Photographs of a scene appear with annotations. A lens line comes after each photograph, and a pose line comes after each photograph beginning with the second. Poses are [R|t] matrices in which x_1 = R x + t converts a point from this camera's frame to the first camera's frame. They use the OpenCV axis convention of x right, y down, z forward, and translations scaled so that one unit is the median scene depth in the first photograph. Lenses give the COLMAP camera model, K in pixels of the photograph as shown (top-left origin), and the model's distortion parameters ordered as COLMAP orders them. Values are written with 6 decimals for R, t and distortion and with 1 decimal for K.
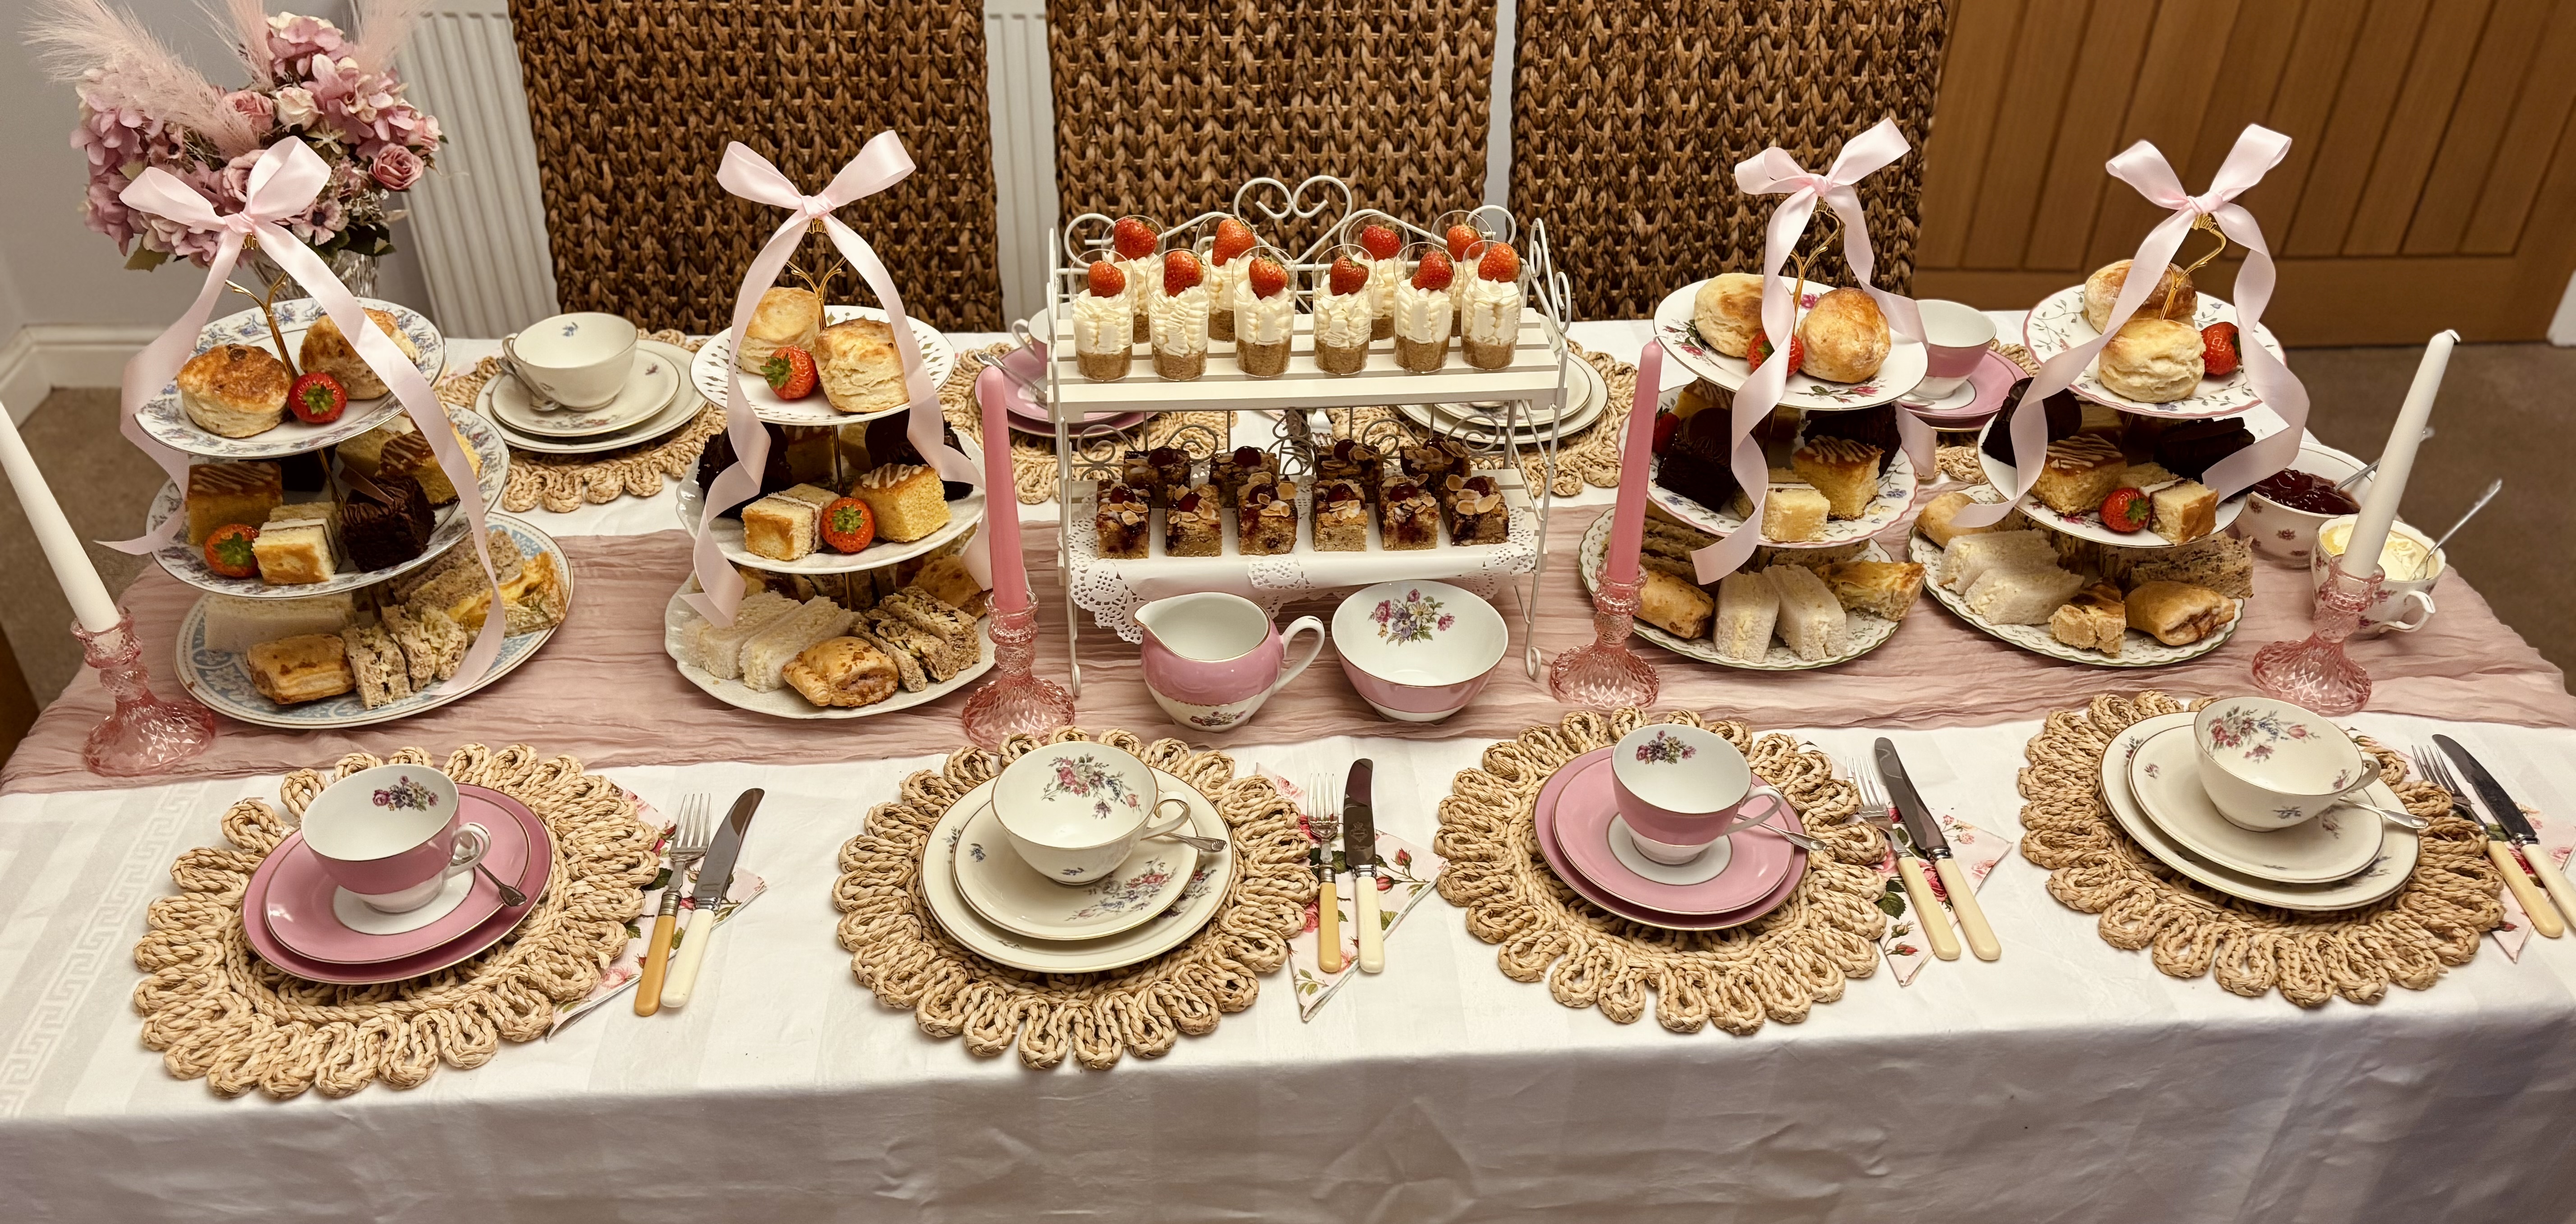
lens RADIAL K [[1926.4, 0, 1260.0], [0, 1926.4, 681.8], [0, 0, 1]] dist [0.055383, 0.000366]
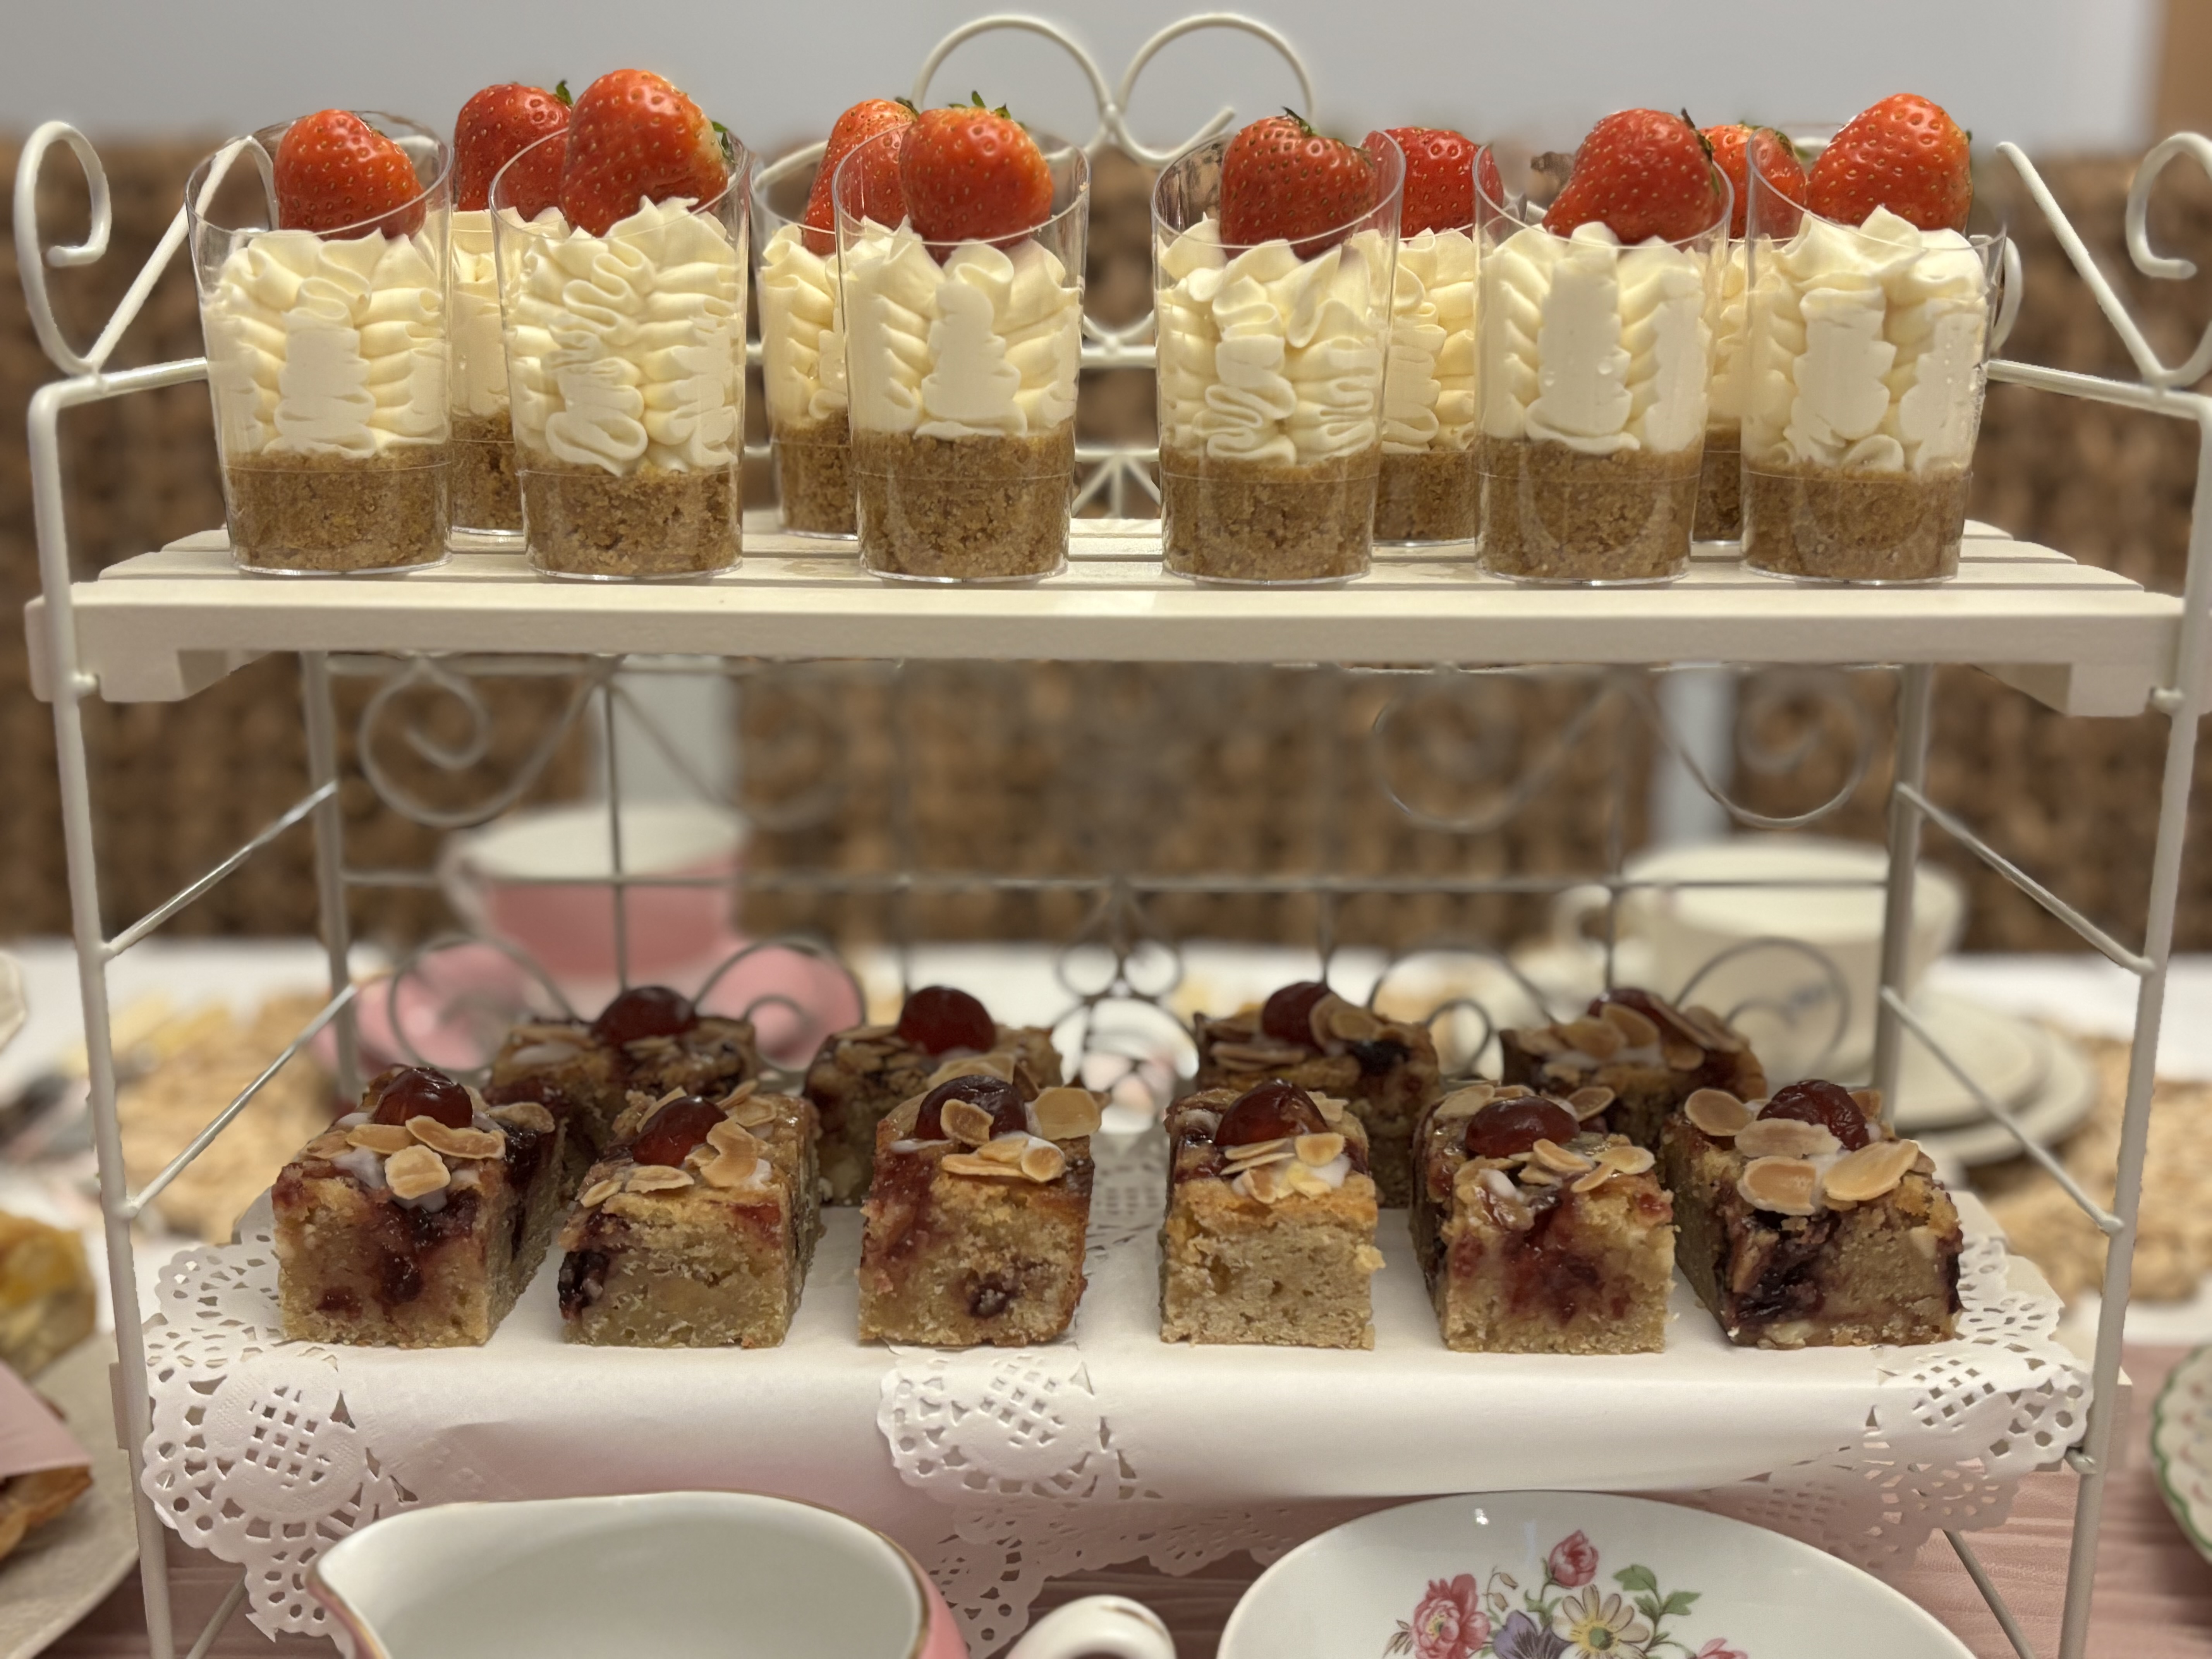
lens RADIAL K [[2517.2, 0, 1103.2], [0, 2517.2, 836.9], [0, 0, 1]] dist [0.032499, 0.000000]
pose [[0.996993, 0.012945, -0.076397, 0.045041], [-0.041803, 0.920014, -0.389650, -0.001266], [0.065242, 0.391672, 0.917789, 0.686142]]
